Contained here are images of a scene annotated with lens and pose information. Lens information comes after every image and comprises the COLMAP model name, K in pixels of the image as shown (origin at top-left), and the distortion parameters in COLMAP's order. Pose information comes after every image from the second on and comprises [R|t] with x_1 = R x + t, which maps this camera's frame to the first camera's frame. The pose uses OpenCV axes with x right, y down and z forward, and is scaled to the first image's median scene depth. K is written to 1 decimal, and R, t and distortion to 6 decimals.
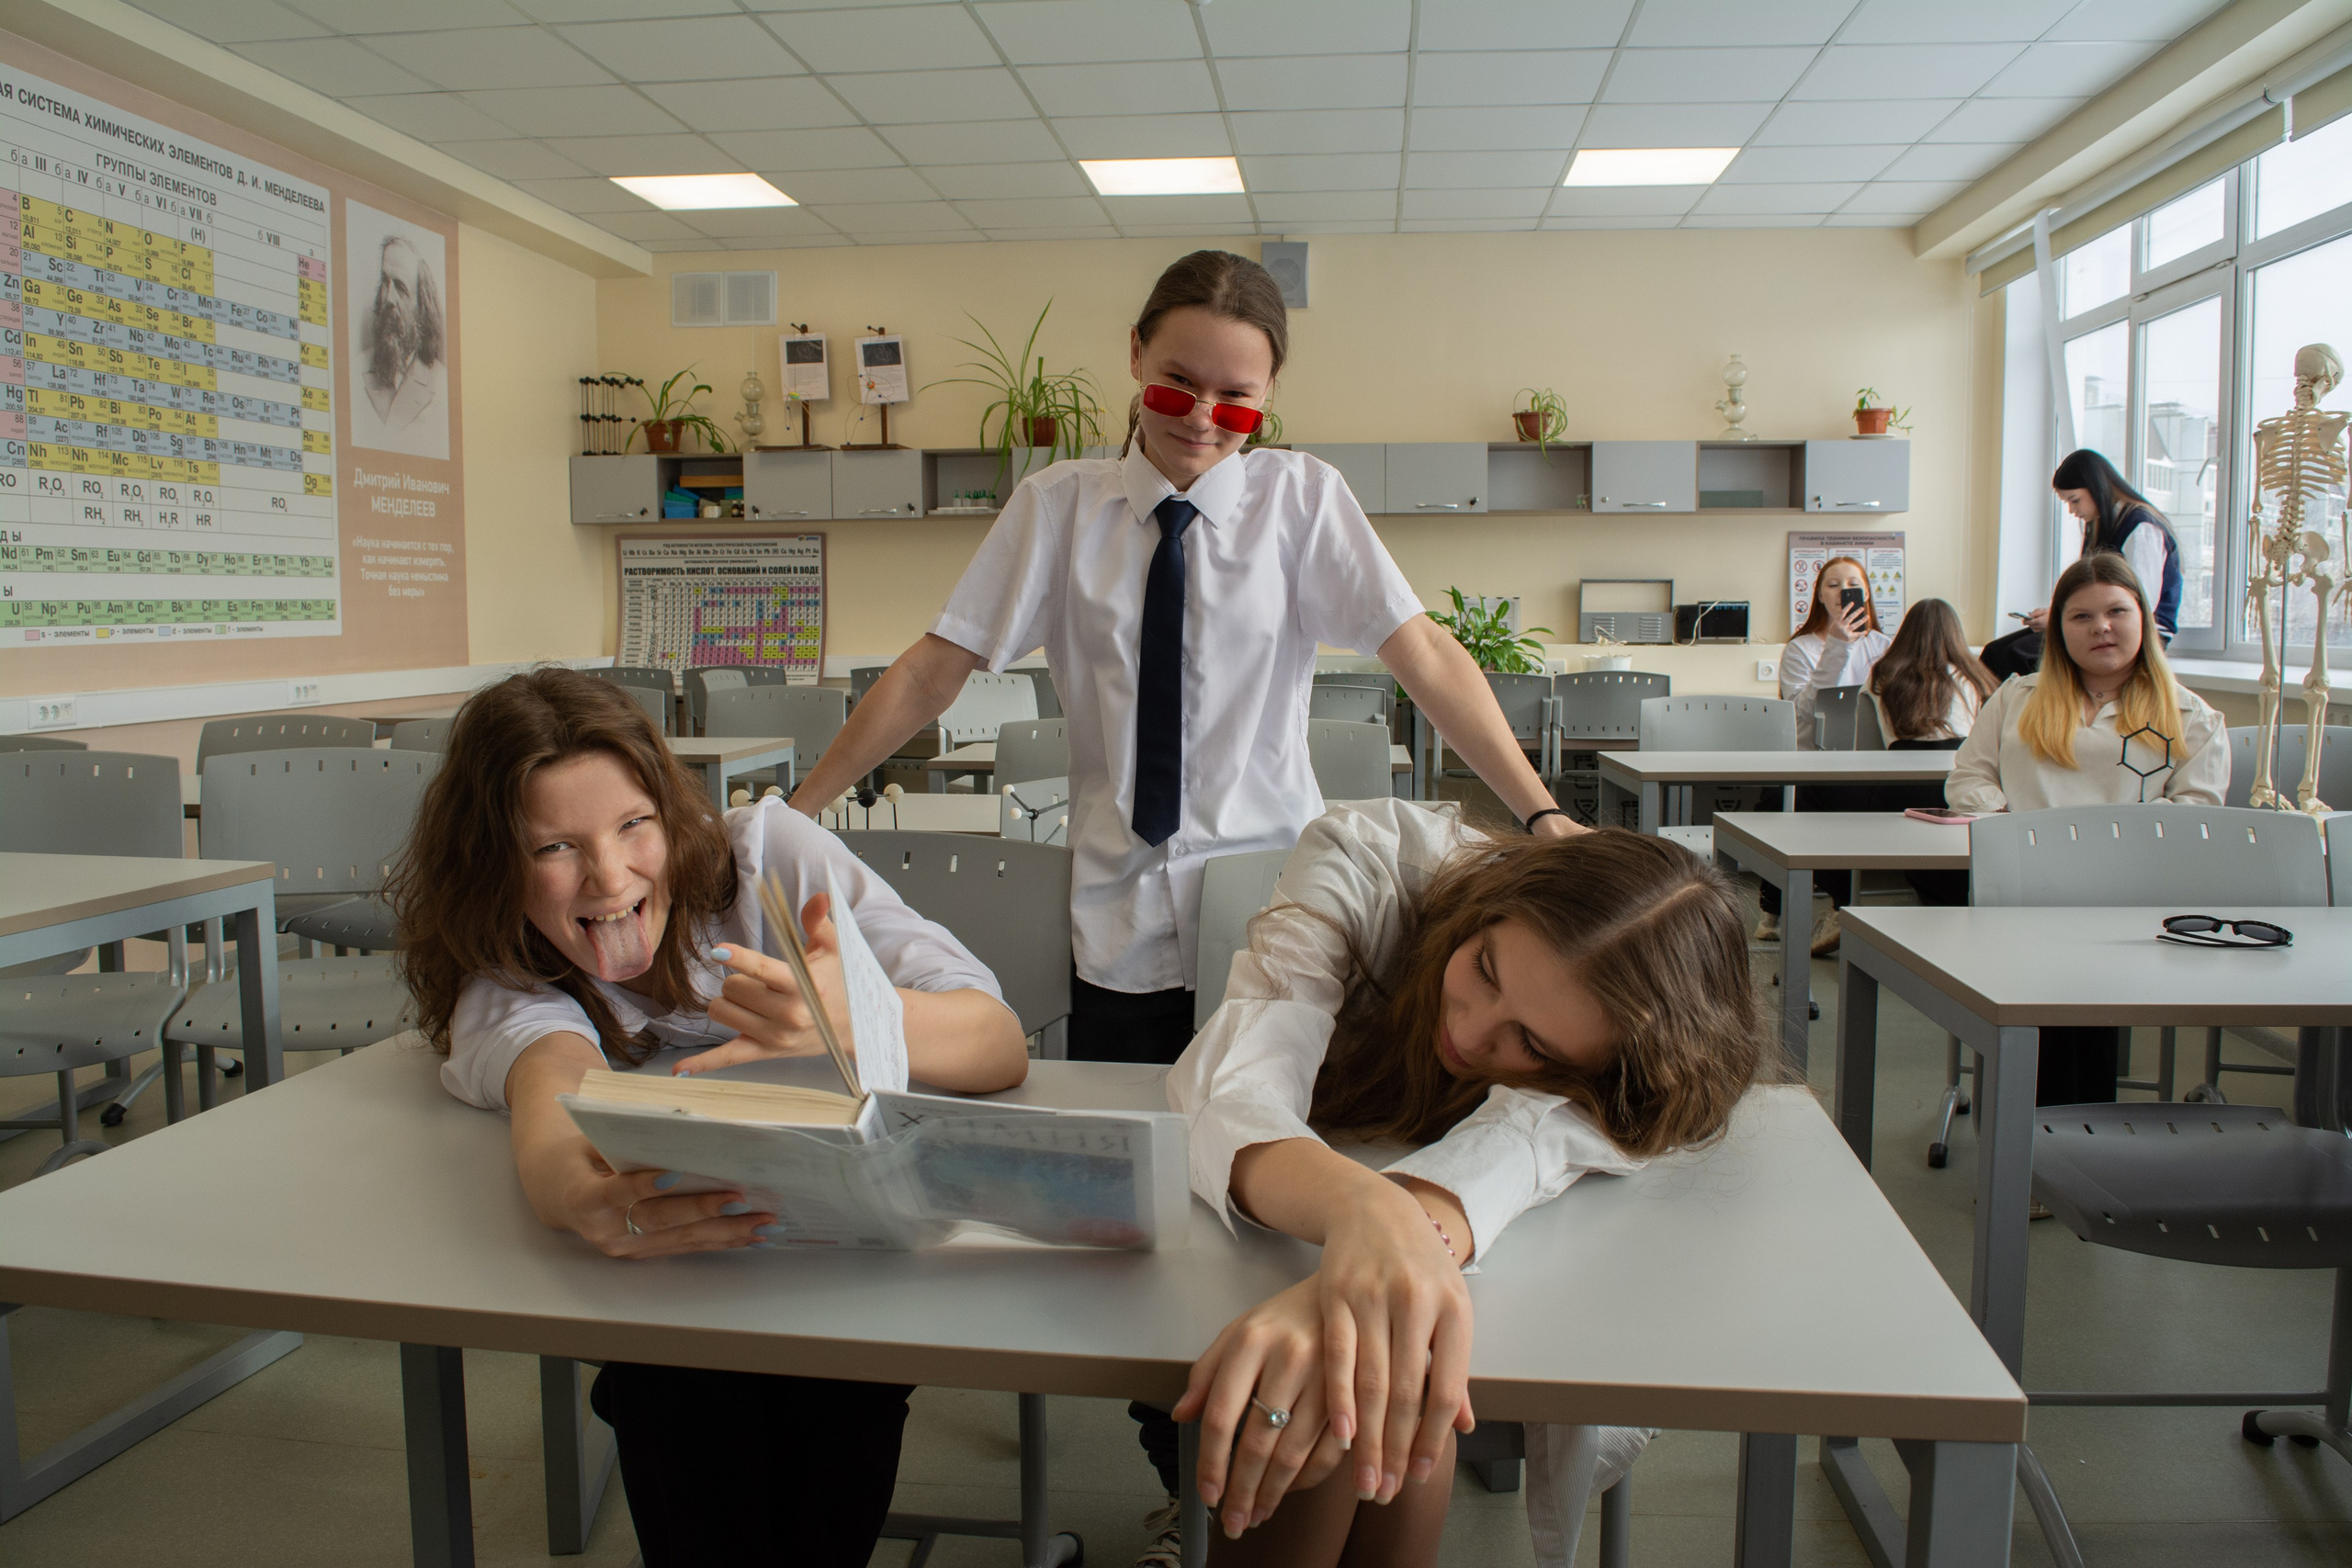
lens RADIAL K [[1836.2, 0, 1176.0], [0, 1836.2, 784.0], [0, 0, 1]] dist [-0.093474, 0.017754]
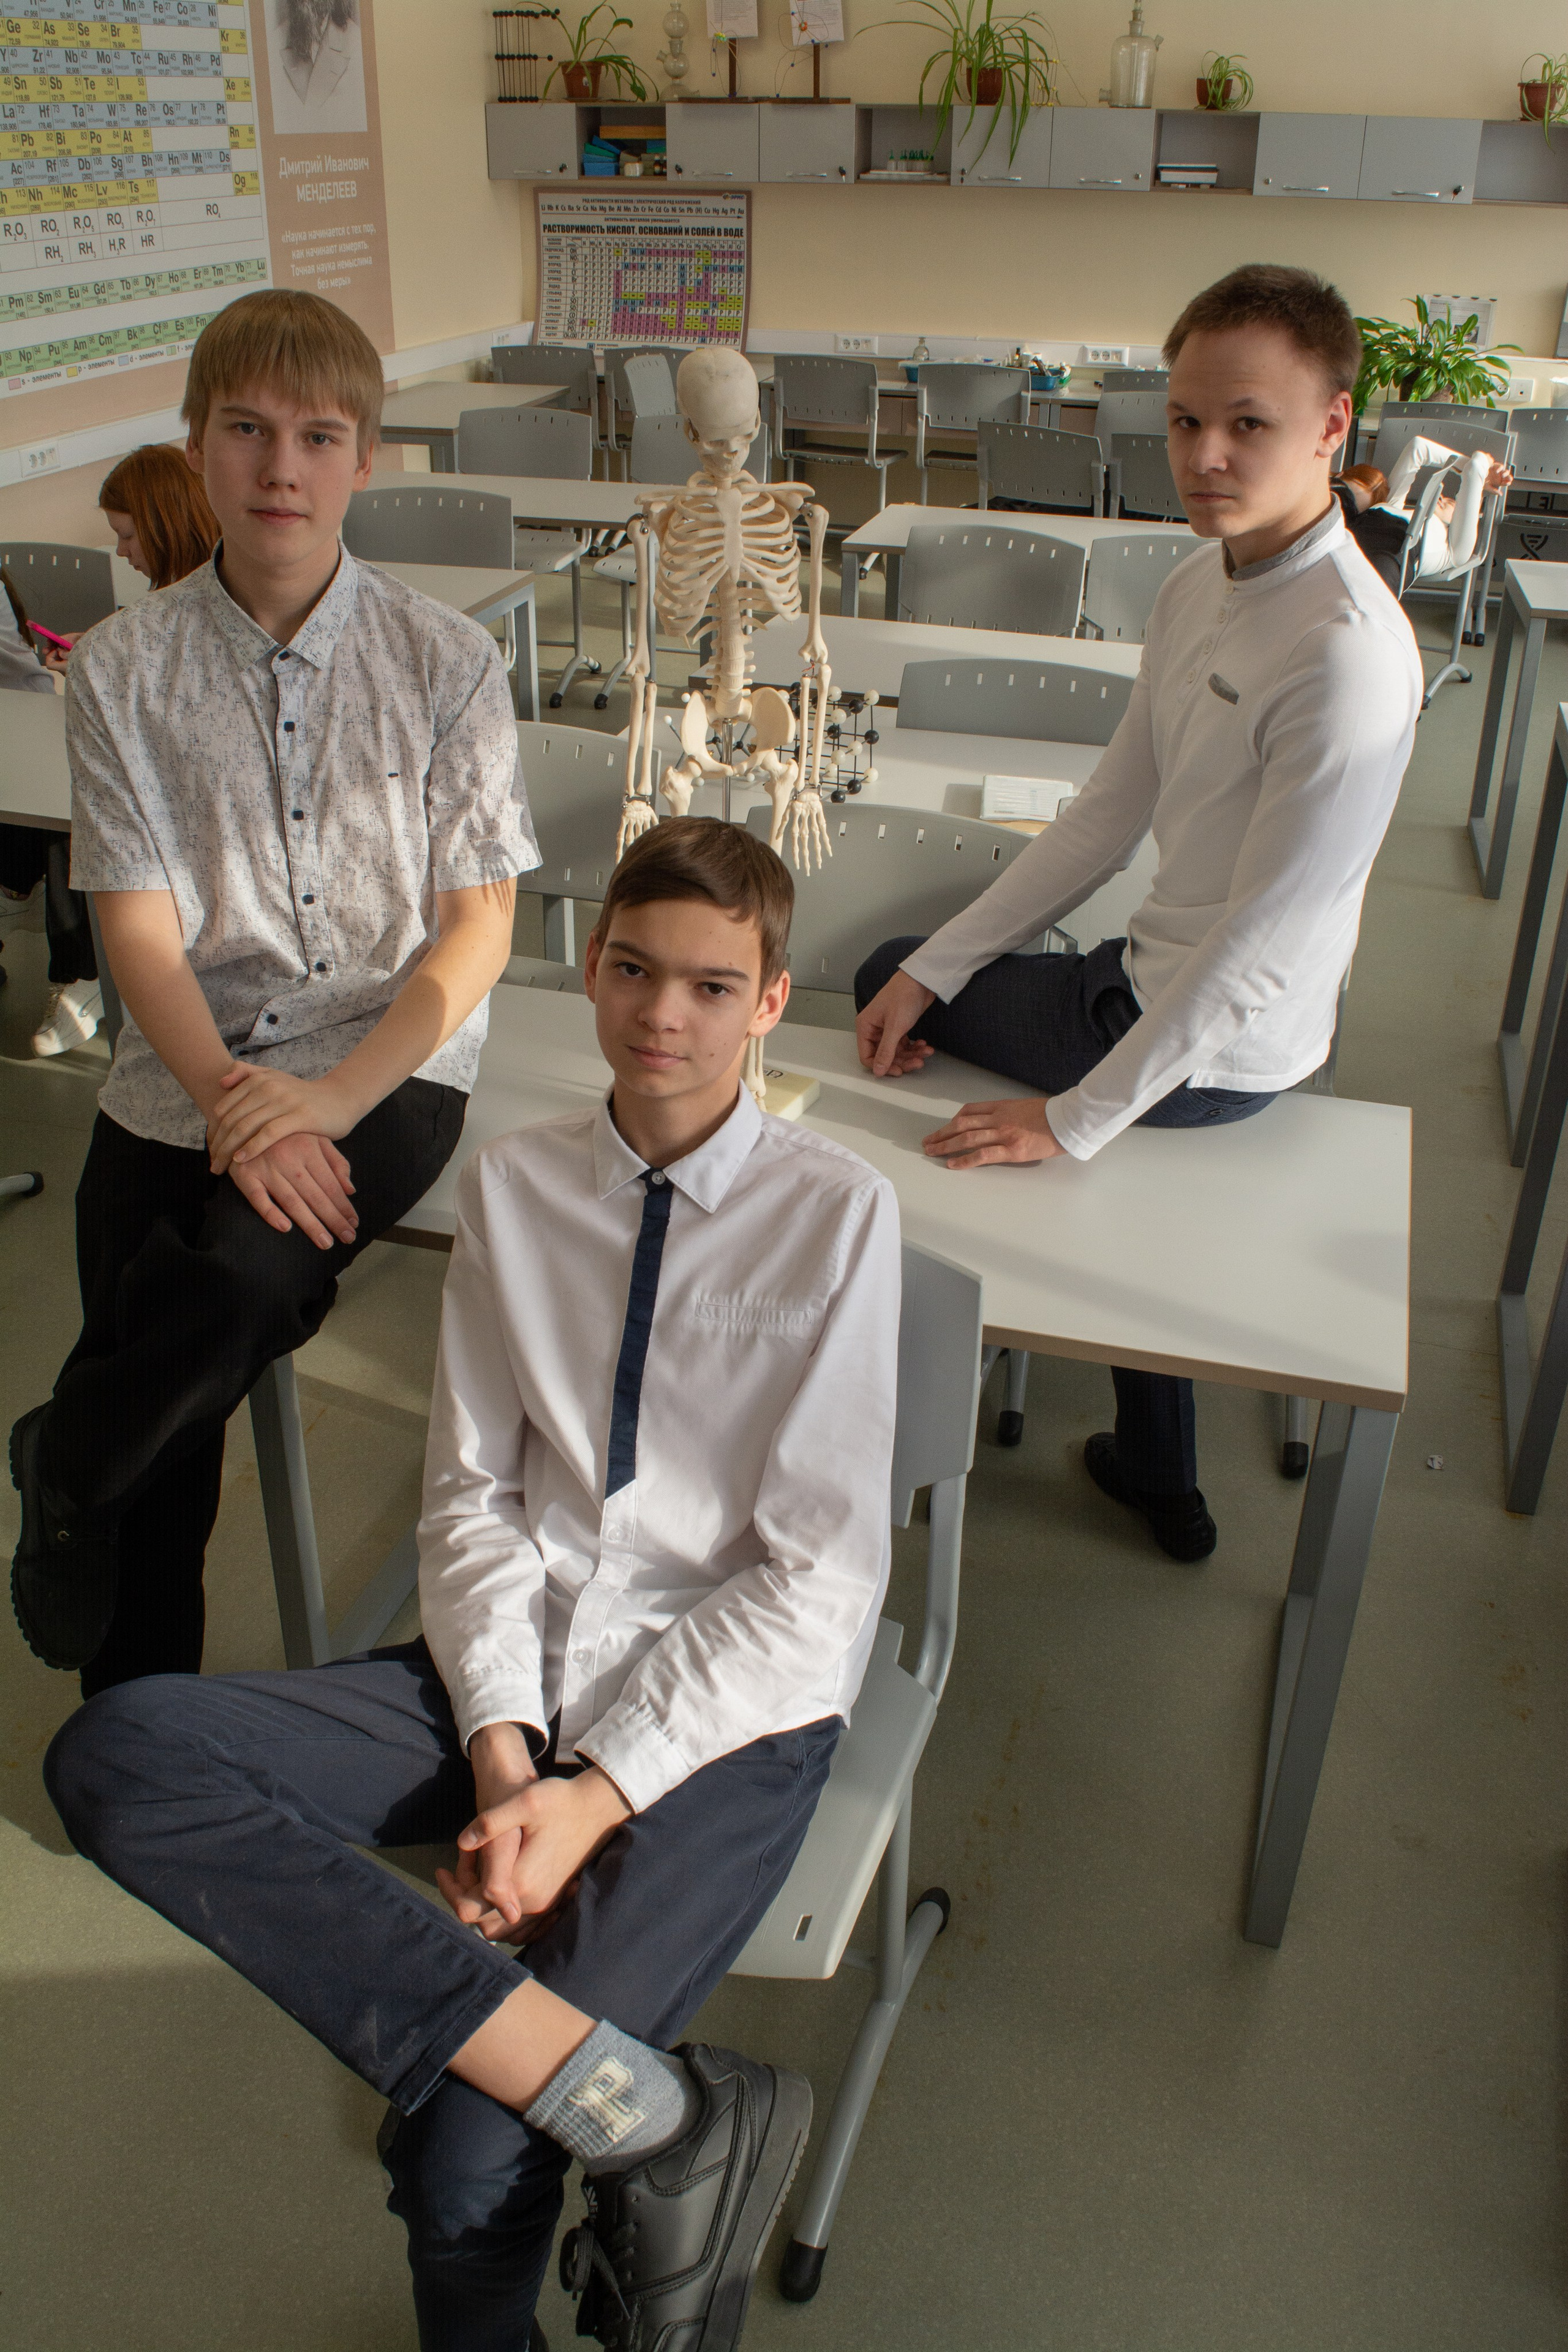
lens RADIAL K [[1952.4, 0, 773.8], [0, 1952.4, 1175.5], [0, 0, 1]] dist [-0.086775, 0.018198]
pose [[0.984259, 0.096061, -0.148343, 0.019350], [-0.028639, 0.914978, 0.402486, -0.094127], [0.174394, -0.391902, 0.903327, -0.116308]]
